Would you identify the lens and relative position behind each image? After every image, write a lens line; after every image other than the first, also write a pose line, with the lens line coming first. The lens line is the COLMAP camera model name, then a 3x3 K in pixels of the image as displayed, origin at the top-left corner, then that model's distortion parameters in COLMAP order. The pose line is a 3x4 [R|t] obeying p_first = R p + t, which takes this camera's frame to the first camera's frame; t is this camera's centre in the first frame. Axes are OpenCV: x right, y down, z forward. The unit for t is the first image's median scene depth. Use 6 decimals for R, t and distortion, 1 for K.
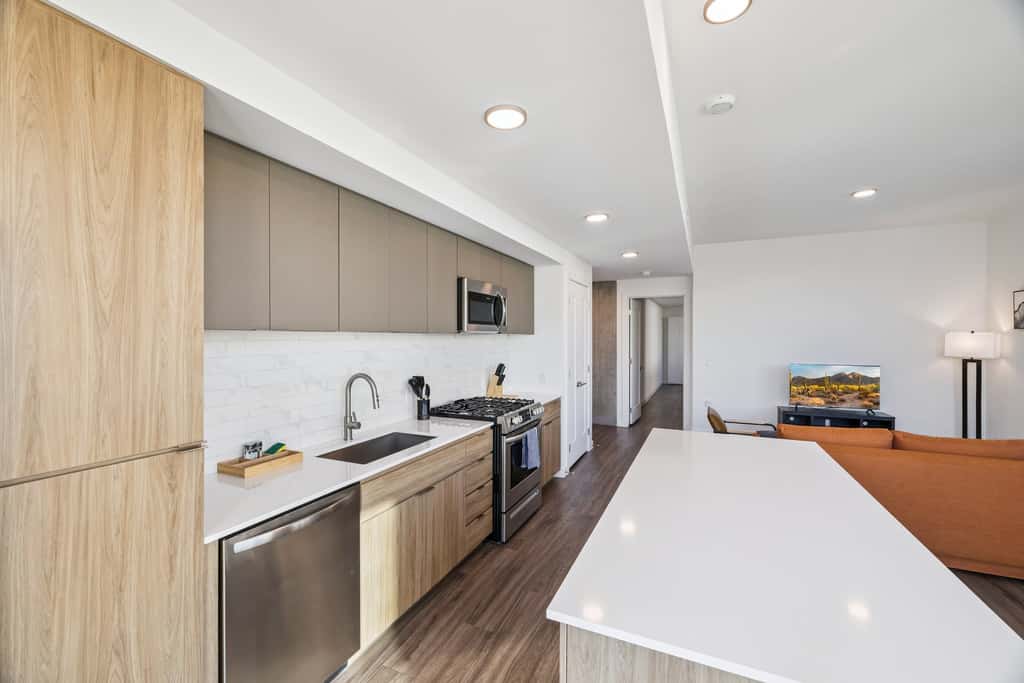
lens RADIAL K [[482.7, 0, 476.2], [0, 482.7, 350.7], [0, 0, 1]] dist [0.025368, -0.000335]
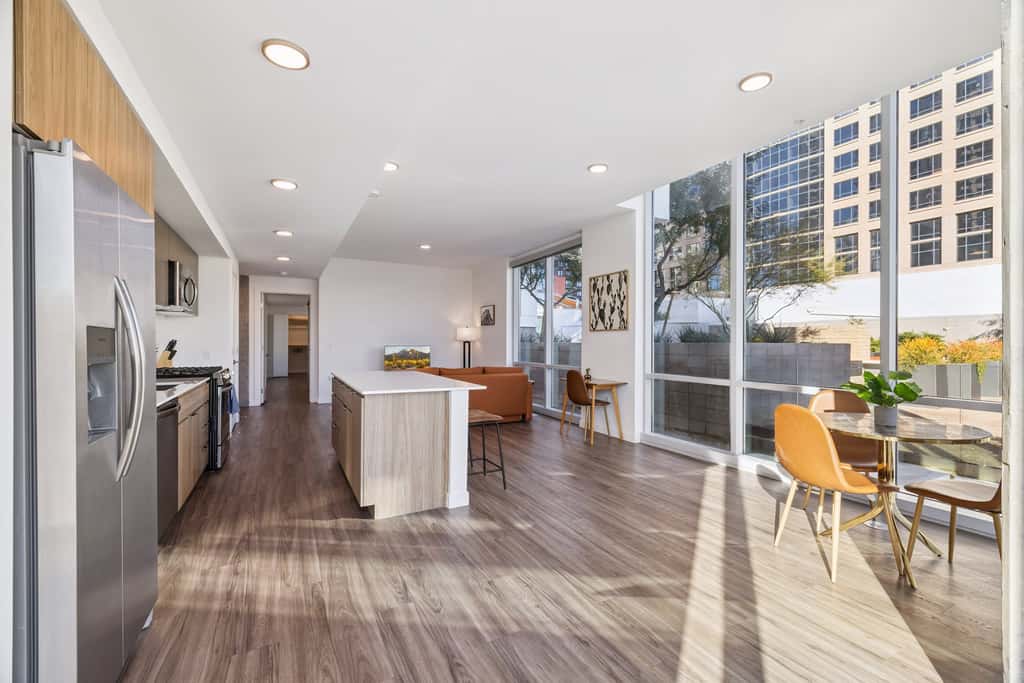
lens RADIAL K [[414.6, 0, 512.0], [0, 414.6, 341.5], [0, 0, 1]] dist [-0.000038, -0.000061]
pose [[0.626755, 0.000255, 0.779216, -0.151977], [0.005345, 0.999975, -0.004626, 0.029141], [-0.779198, 0.007064, 0.626738, -0.154613]]
